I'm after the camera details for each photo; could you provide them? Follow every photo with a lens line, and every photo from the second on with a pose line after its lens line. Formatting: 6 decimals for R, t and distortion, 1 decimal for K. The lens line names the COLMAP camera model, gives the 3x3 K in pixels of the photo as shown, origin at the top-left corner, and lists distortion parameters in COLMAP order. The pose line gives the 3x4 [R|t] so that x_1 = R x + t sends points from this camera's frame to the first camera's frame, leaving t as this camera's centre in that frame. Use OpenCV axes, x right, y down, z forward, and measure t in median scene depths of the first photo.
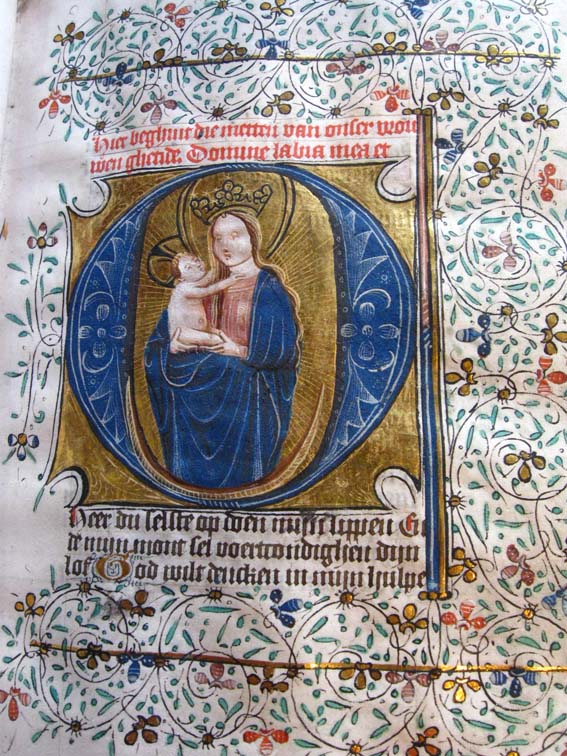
lens RADIAL K [[774.8, 0, 282.4], [0, 774.8, 375.2], [0, 0, 1]] dist [-0.111730, 0.000000]
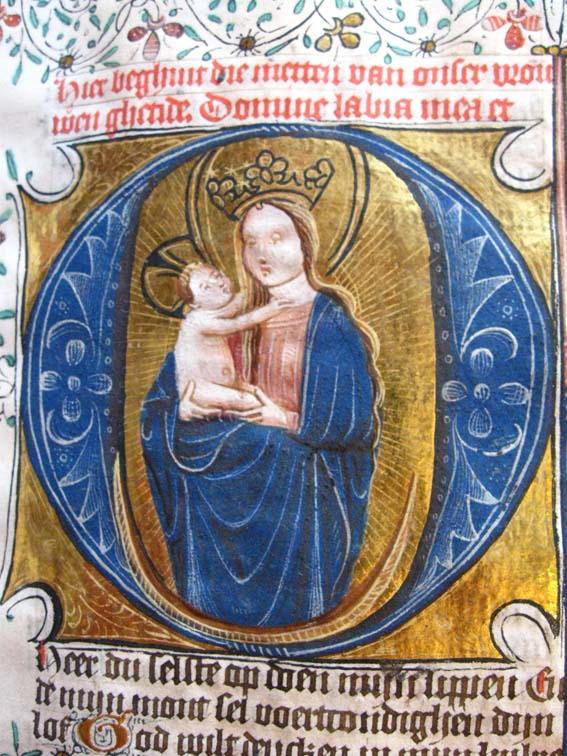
lens RADIAL K [[774.8, 0, 285.3], [0, 774.8, 381.5], [0, 0, 1]] dist [-0.111730, 0.000000]
pose [[0.999382, -0.000435, 0.035136, -0.078587], [-0.003115, 0.994888, 0.100934, -0.128566], [-0.035000, -0.100981, 0.994273, 0.344184]]
